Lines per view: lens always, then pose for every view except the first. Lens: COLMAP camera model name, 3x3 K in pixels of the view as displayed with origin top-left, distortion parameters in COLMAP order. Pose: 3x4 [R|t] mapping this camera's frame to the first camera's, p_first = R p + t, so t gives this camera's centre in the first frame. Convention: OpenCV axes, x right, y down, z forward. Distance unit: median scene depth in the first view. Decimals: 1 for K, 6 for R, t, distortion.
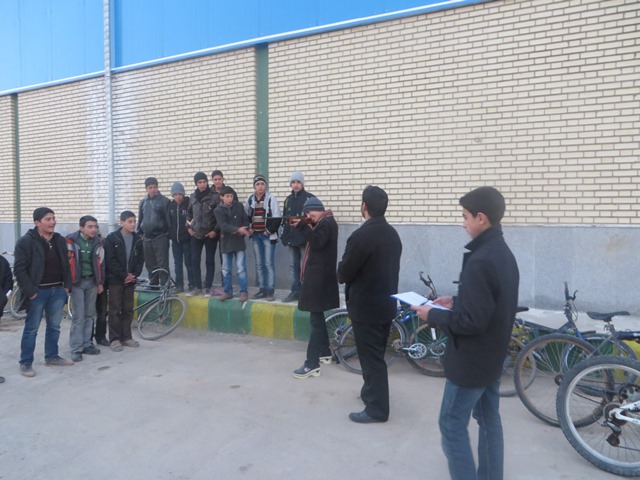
lens RADIAL K [[481.6, 0, 319.8], [0, 481.6, 239.4], [0, 0, 1]] dist [-0.006528, 0.001133]
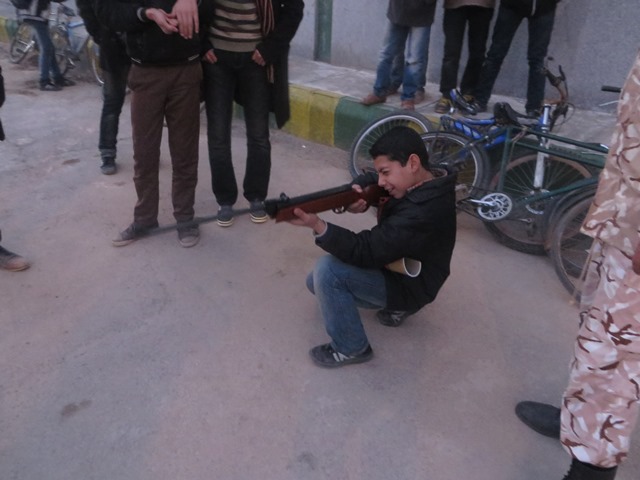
lens RADIAL K [[481.6, 0, 316.1], [0, 481.6, 238.3], [0, 0, 1]] dist [-0.006528, 0.001133]
pose [[0.956358, 0.163000, -0.242509, 0.094880], [-0.037828, 0.892029, 0.450391, 0.011669], [0.289739, -0.421562, 0.859265, 0.285793]]
